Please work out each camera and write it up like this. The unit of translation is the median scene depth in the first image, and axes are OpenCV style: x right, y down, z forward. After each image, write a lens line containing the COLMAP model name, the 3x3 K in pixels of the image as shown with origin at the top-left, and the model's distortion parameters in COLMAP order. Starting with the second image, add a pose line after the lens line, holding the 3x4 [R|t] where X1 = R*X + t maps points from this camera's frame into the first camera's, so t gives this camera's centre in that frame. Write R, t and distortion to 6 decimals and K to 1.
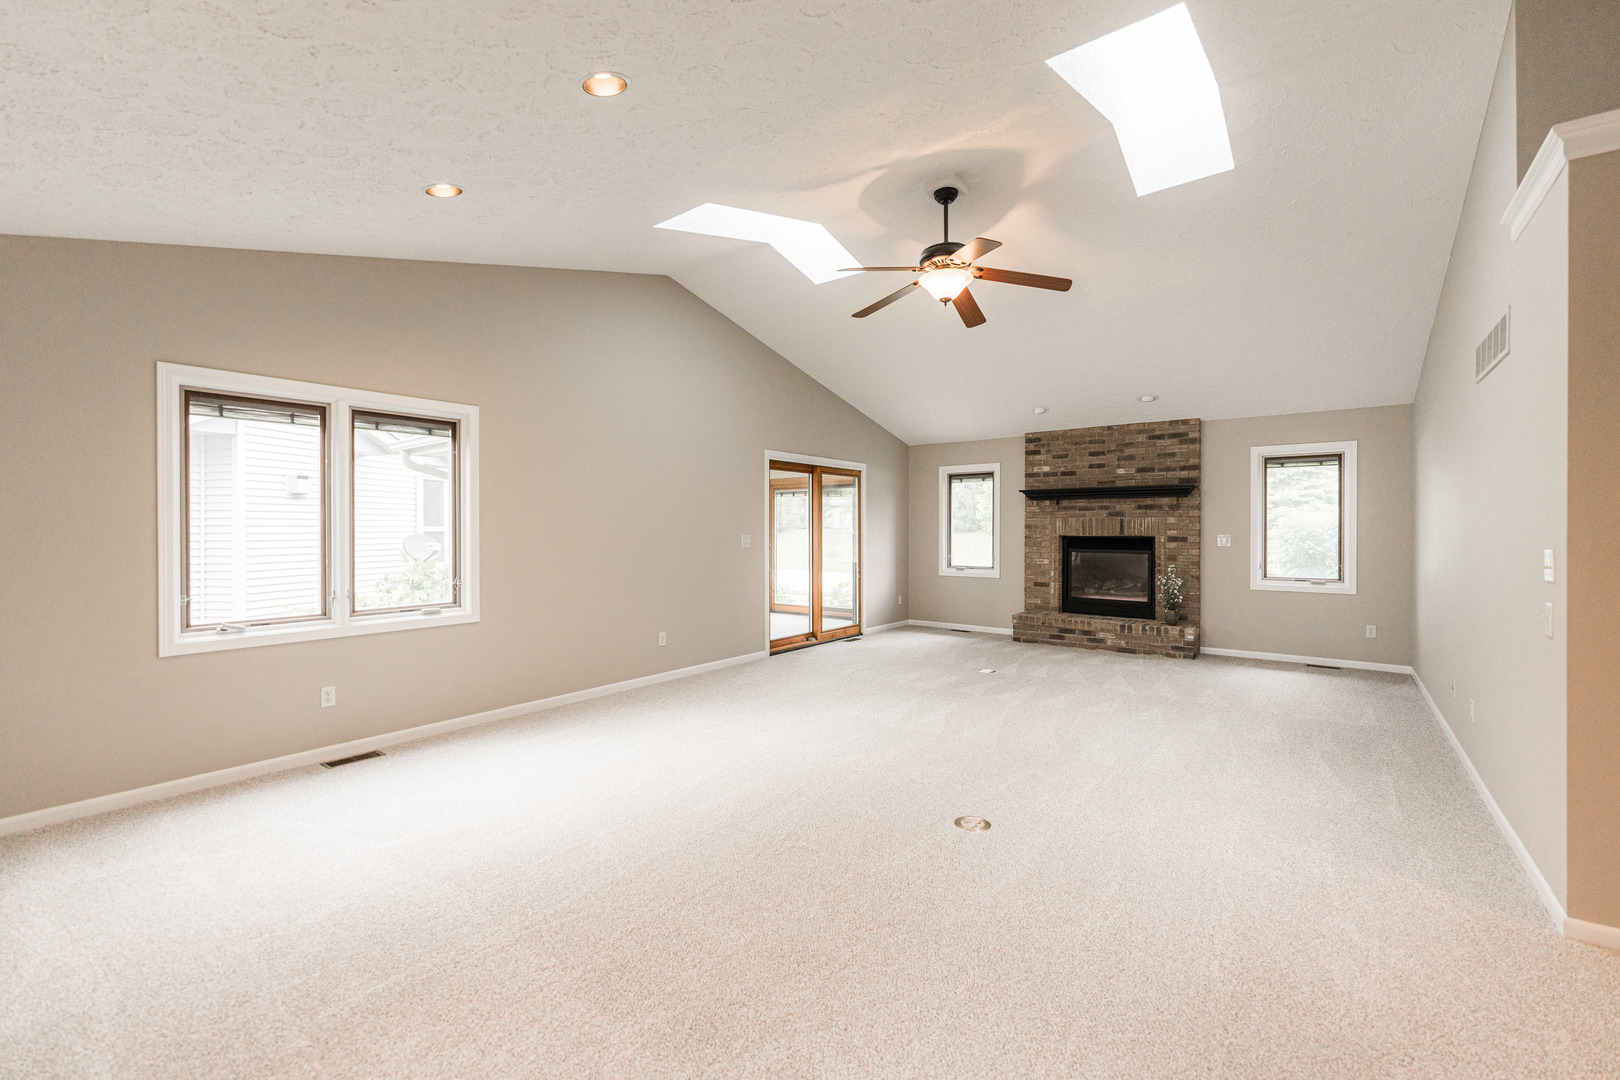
lens RADIAL K [[676.6, 0, 819.4], [0, 676.6, 532.5], [0, 0, 1]] dist [-0.007132, -0.000217]
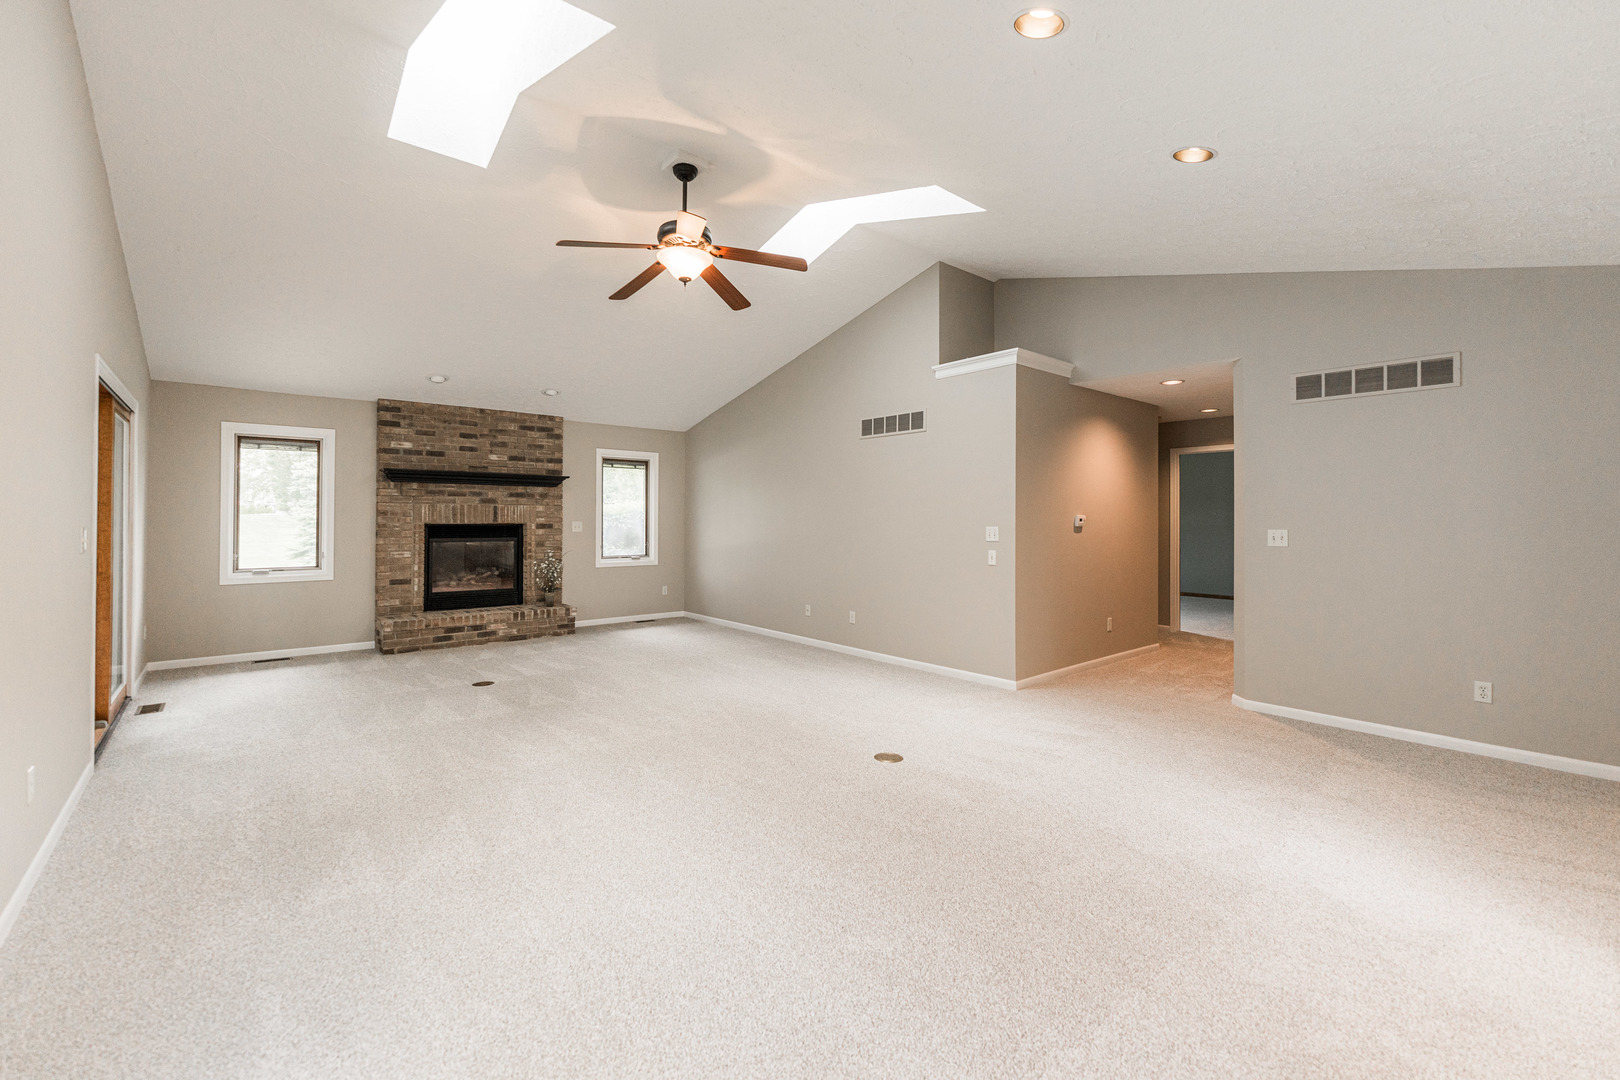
lens RADIAL K [[676.6, 0, 844.7], [0, 676.6, 510.9], [0, 0, 1]] dist [-0.007132, -0.000217]
pose [[0.184487, 0.010973, 0.982774, -0.418581], [0.000808, 0.999936, -0.011317, -0.001724], [-0.982835, 0.002882, 0.184466, 0.320745]]
